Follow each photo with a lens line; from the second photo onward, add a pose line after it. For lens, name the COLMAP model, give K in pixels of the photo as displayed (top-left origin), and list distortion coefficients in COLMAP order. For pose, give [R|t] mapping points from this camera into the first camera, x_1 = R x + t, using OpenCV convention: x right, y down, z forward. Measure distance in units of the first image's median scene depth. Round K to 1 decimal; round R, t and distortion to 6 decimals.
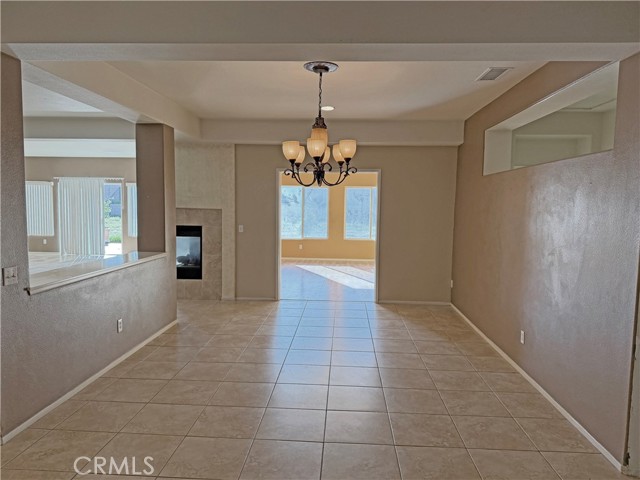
lens RADIAL K [[453.7, 0, 319.6], [0, 453.7, 234.5], [0, 0, 1]] dist [0.018416, -0.015293]
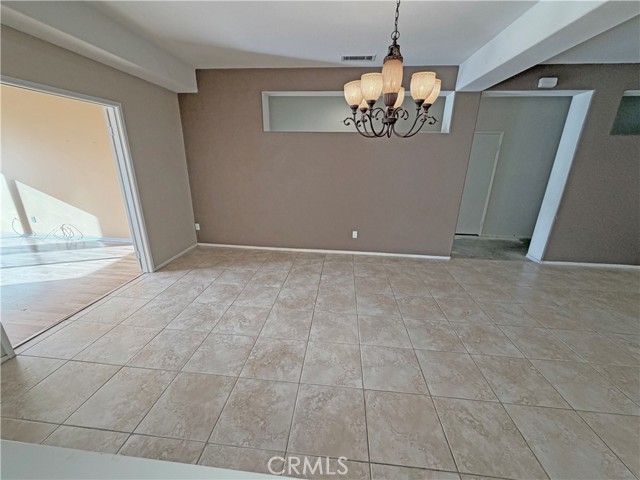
lens RADIAL K [[254.2, 0, 320.5], [0, 254.2, 242.2], [0, 0, 1]] dist [-0.000237, 0.000279]
pose [[0.039181, -0.327954, 0.943881, -0.487323], [0.049164, 0.944095, 0.325987, -0.075839], [-0.998022, 0.033633, 0.053114, 1.023846]]
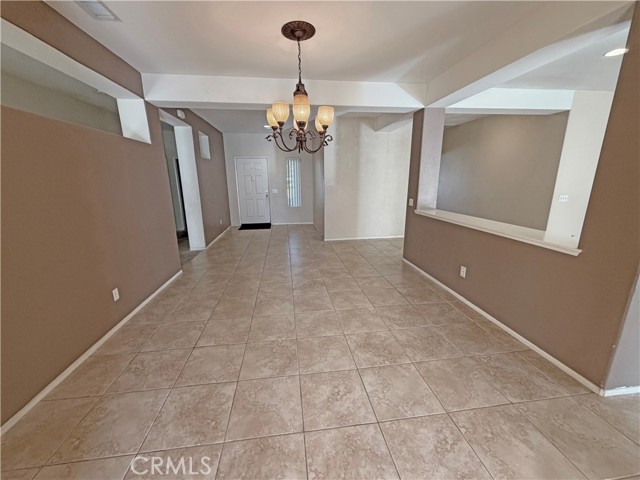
lens RADIAL K [[254.2, 0, 316.2], [0, 254.2, 241.8], [0, 0, 1]] dist [-0.000237, 0.000279]
pose [[-0.983810, 0.039044, -0.174907, 0.073817], [-0.015971, 0.952994, 0.302568, -0.079681], [0.178499, 0.300463, -0.936942, 1.522990]]
